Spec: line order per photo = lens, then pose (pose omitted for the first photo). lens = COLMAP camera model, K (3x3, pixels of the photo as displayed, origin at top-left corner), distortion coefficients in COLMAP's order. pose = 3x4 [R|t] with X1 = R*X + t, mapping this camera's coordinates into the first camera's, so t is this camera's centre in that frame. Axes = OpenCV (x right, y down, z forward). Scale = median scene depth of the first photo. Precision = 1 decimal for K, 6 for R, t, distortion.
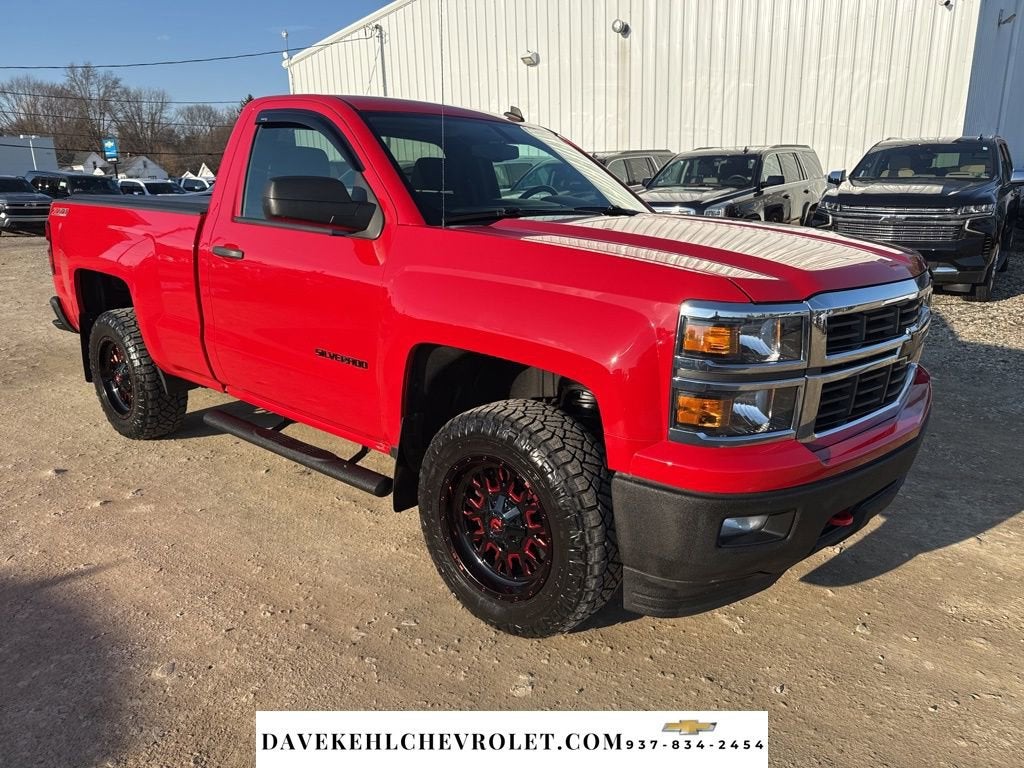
lens RADIAL K [[715.8, 0, 512.9], [0, 715.8, 382.3], [0, 0, 1]] dist [0.003477, -0.006860]
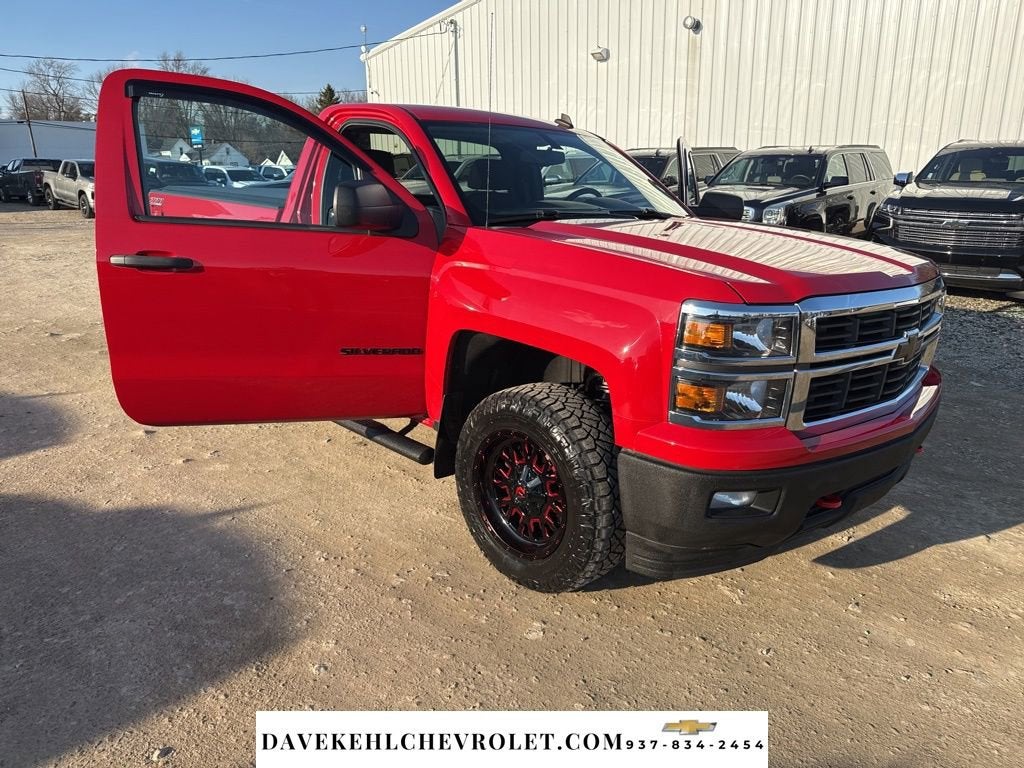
lens RADIAL K [[712.0, 0, 516.4], [0, 712.0, 383.0], [0, 0, 1]] dist [0.030640, -0.035061]
pose [[0.995784, 0.041826, -0.081634, 0.051785], [-0.040830, 0.999070, 0.013832, 0.010387], [0.082137, -0.010441, 0.996566, -0.119259]]
